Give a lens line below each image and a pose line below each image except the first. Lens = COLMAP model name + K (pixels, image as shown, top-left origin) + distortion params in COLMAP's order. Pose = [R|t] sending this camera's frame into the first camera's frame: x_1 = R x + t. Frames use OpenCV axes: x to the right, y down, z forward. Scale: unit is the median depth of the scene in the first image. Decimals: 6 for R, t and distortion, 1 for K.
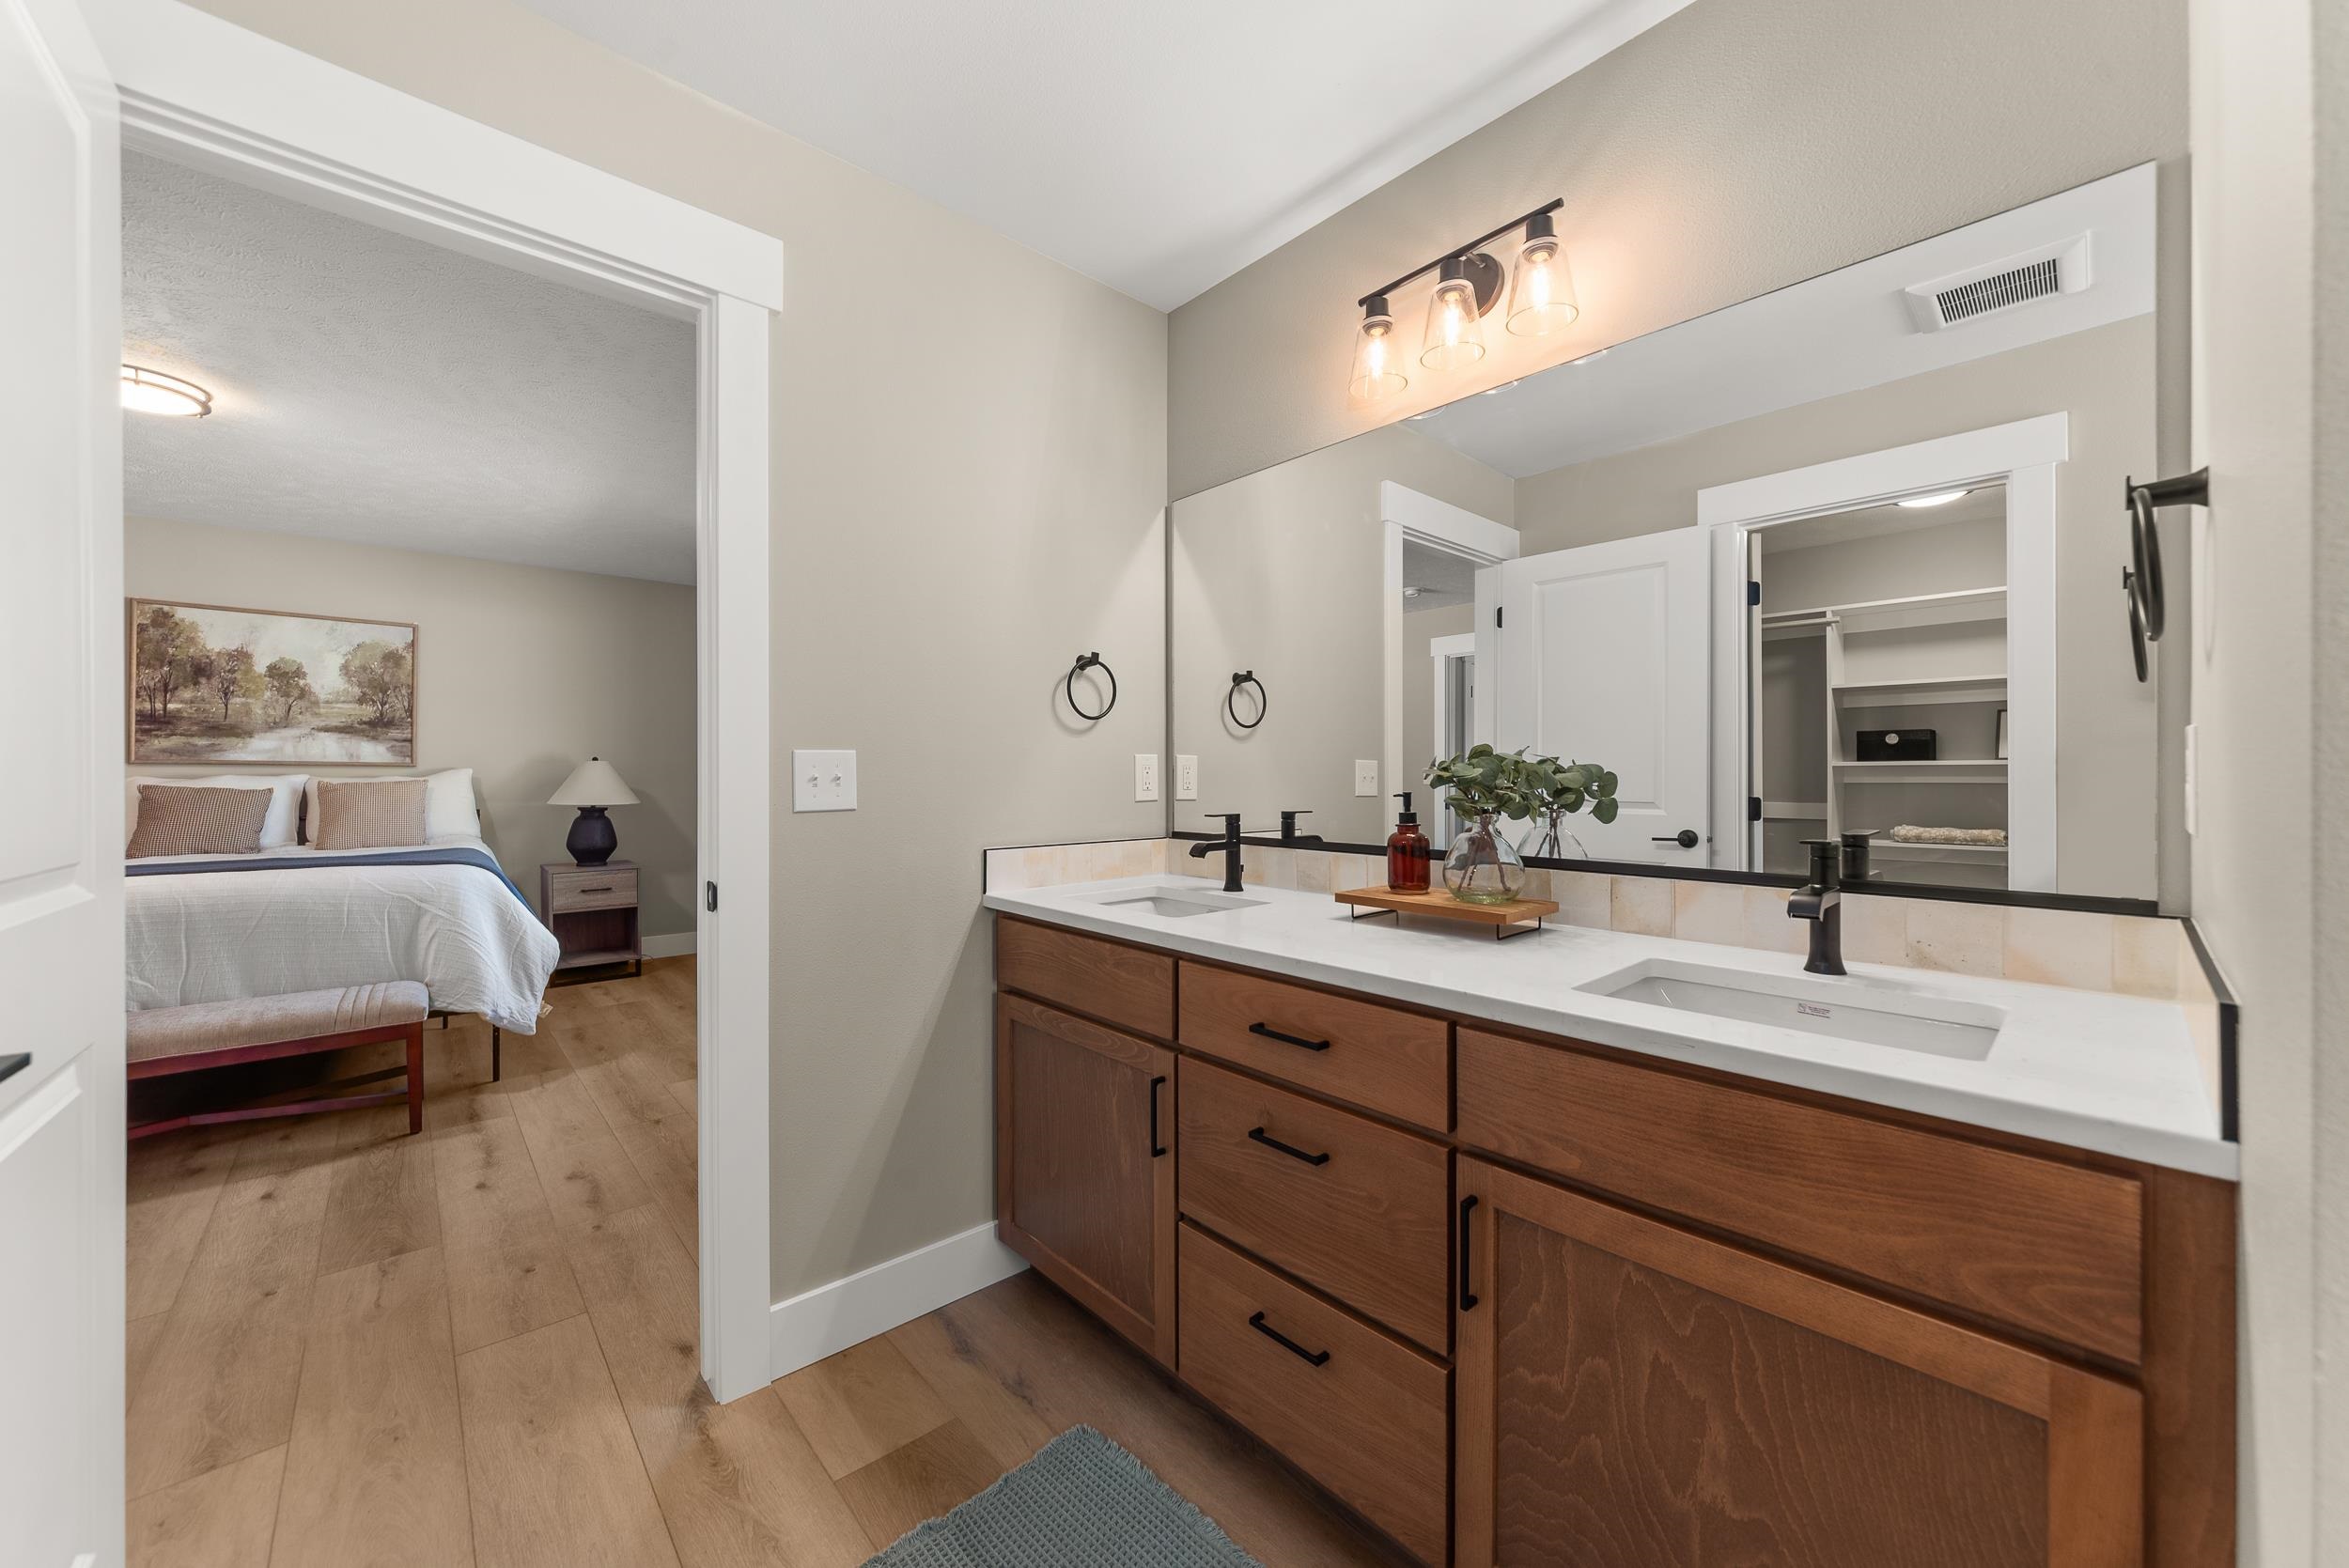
lens RADIAL K [[868.8, 0, 1178.1], [0, 868.8, 775.7], [0, 0, 1]] dist [-0.008323, -0.000929]
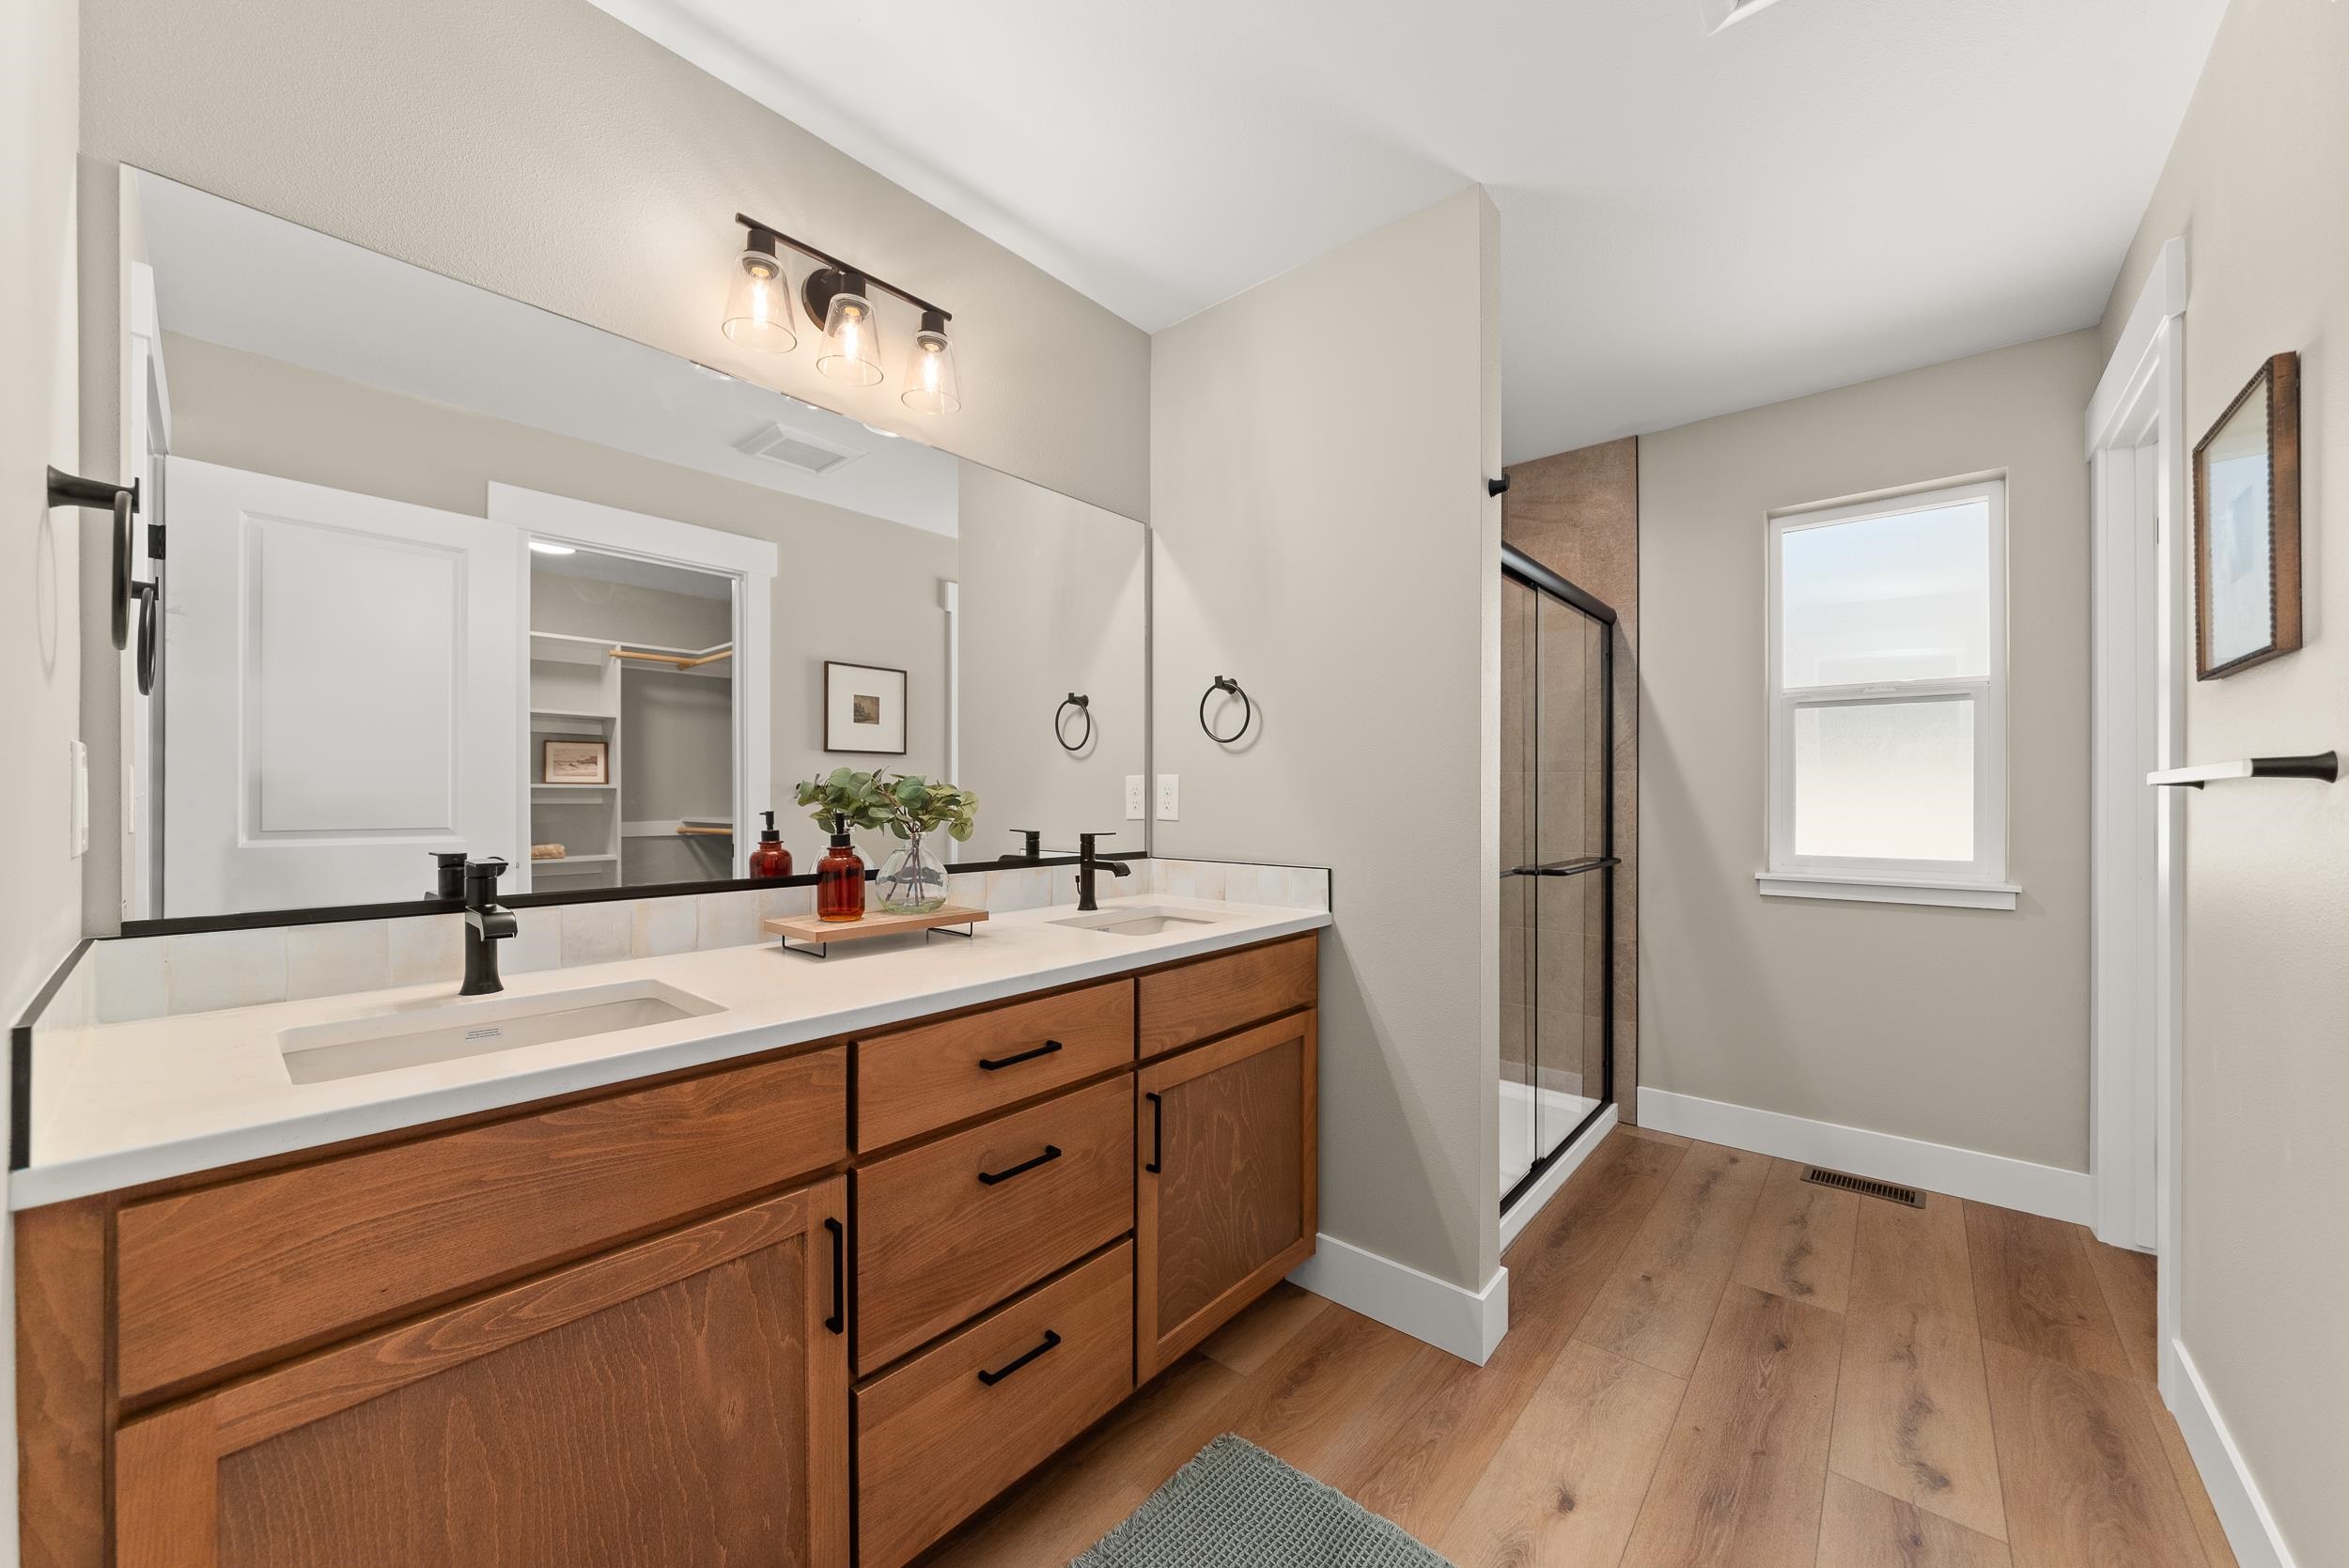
lens RADIAL K [[868.8, 0, 1155.1], [0, 868.8, 793.9], [0, 0, 1]] dist [-0.008323, -0.000929]
pose [[-0.112793, -0.000264, 0.993618, -0.731725], [0.000031, 1.000000, 0.000269, -0.001580], [-0.993618, 0.000061, -0.112793, 0.791571]]
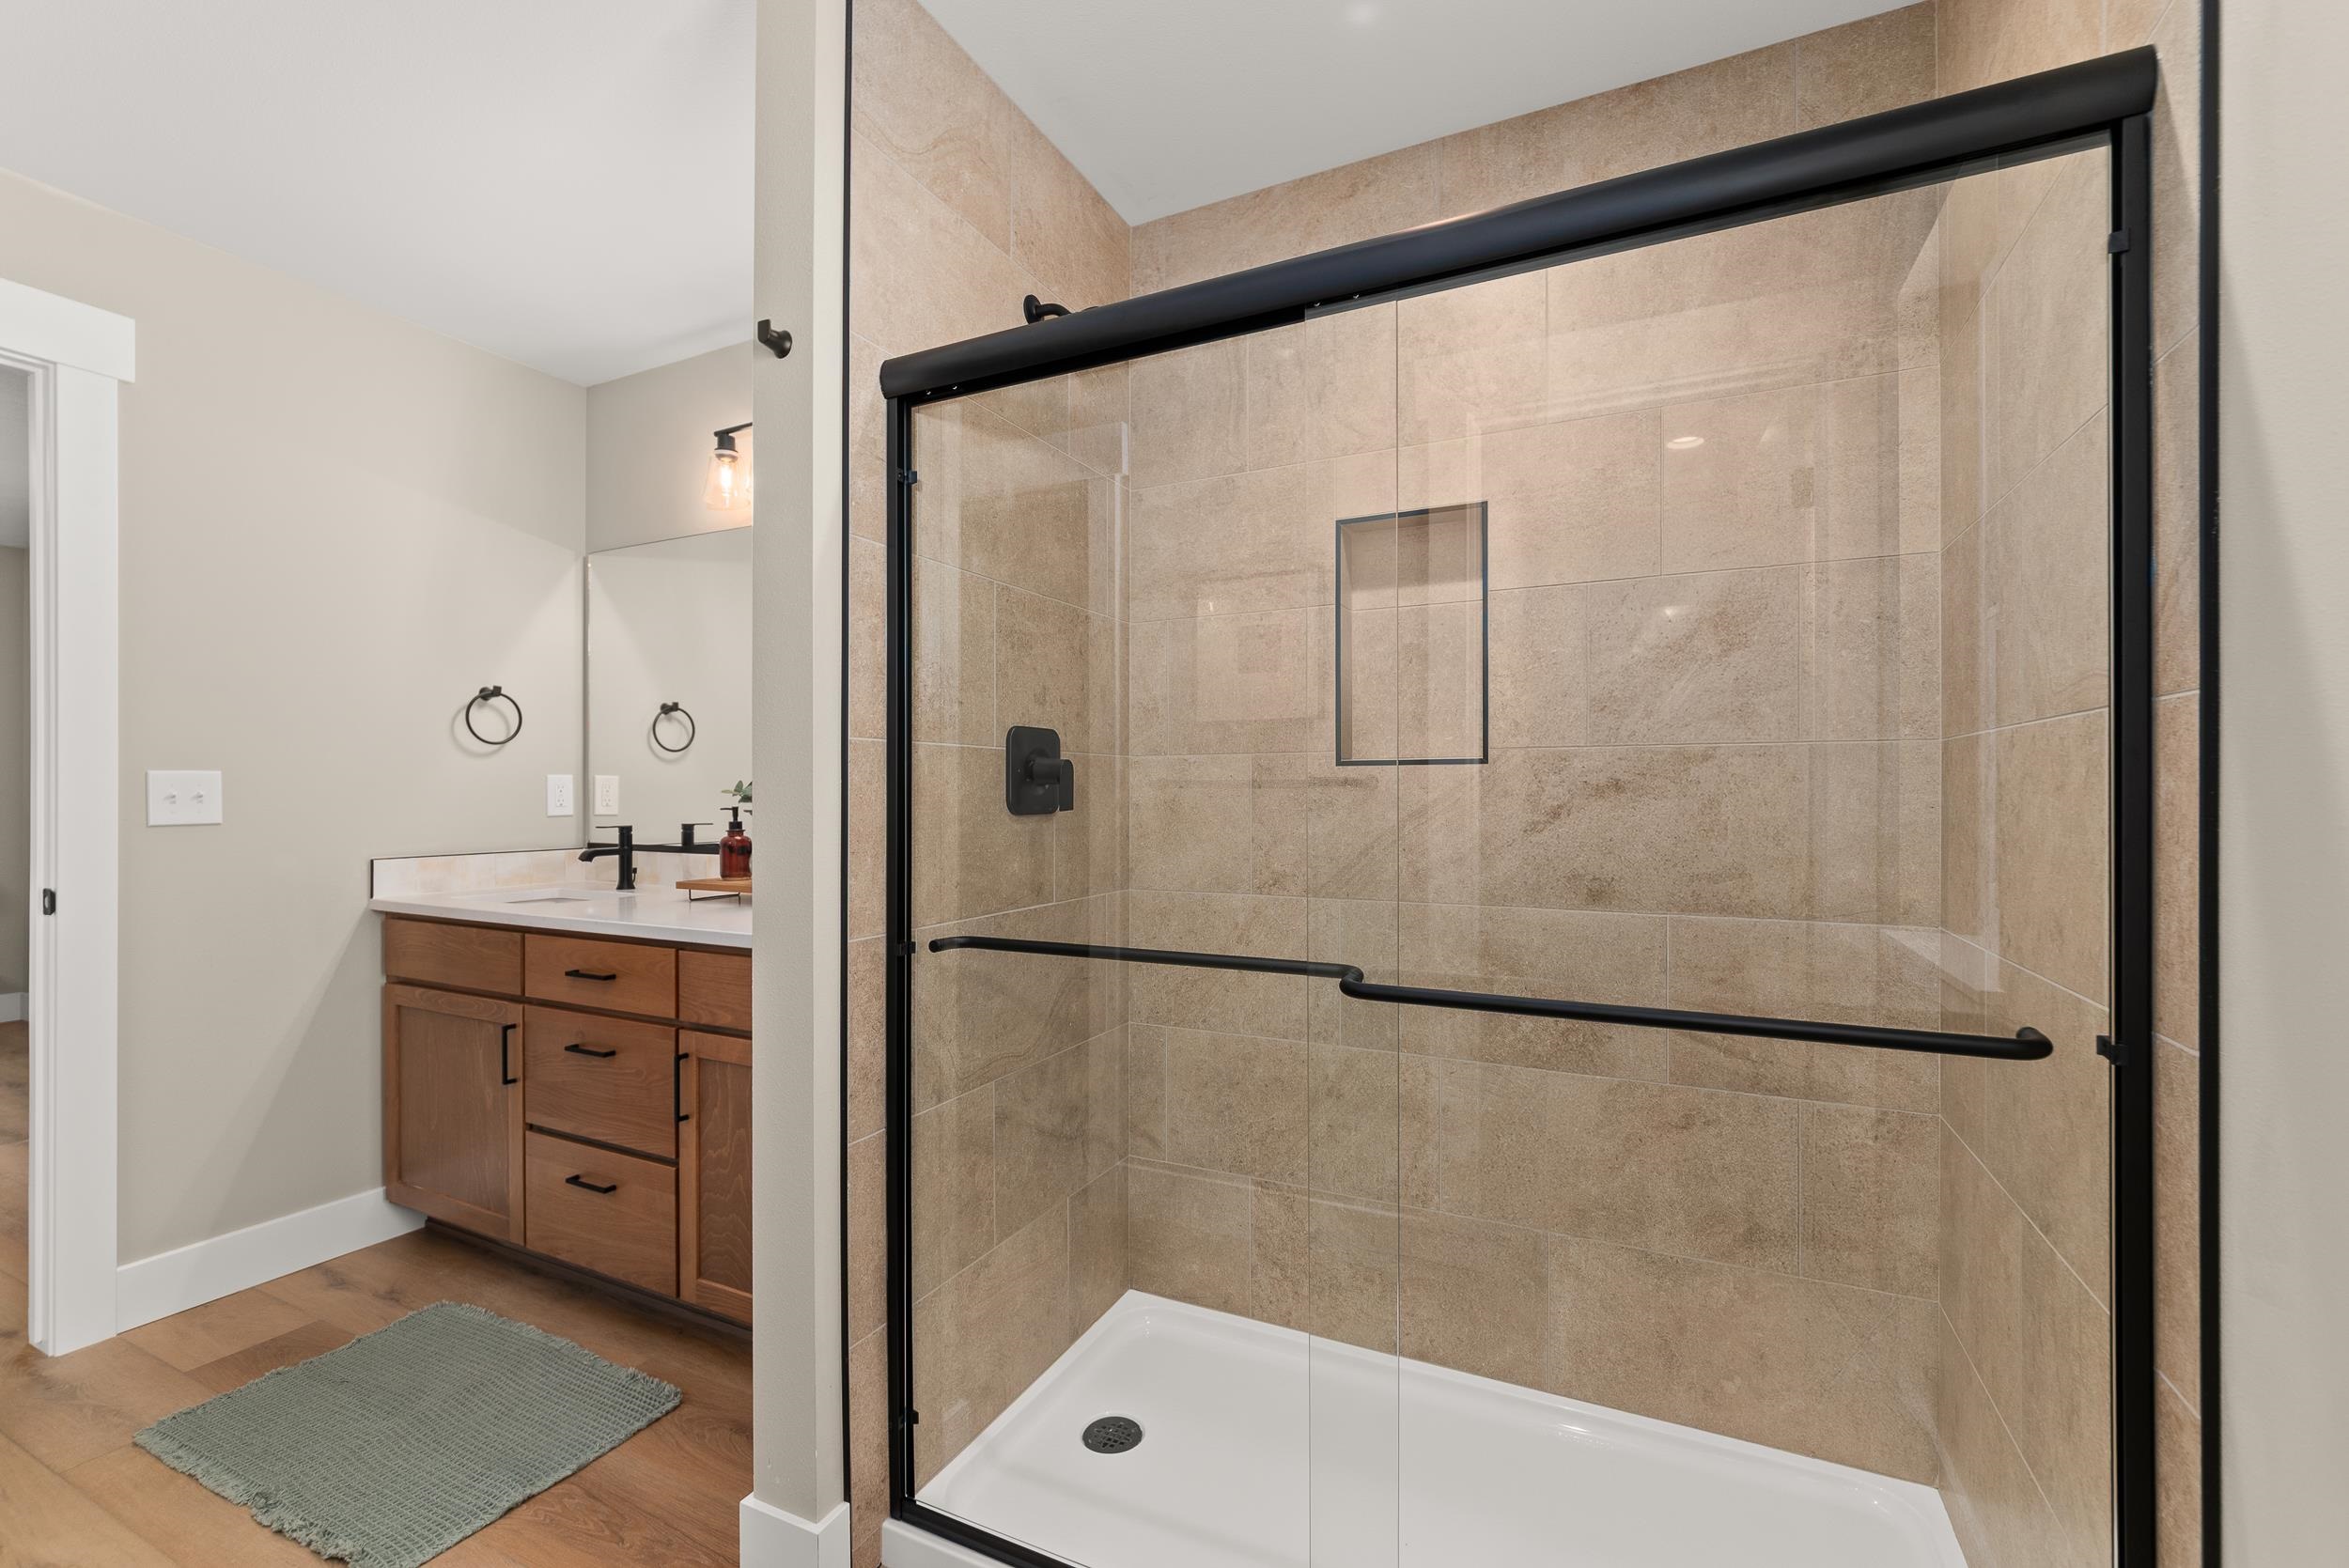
lens RADIAL K [[984.7, 0, 1196.8], [0, 984.7, 791.5], [0, 0, 1]] dist [-0.010690, 0.001313]
pose [[0.924870, 0.002450, 0.380276, 0.362192], [-0.002852, 0.999996, 0.000492, -0.008251], [-0.380273, -0.001540, 0.924873, -0.740052]]
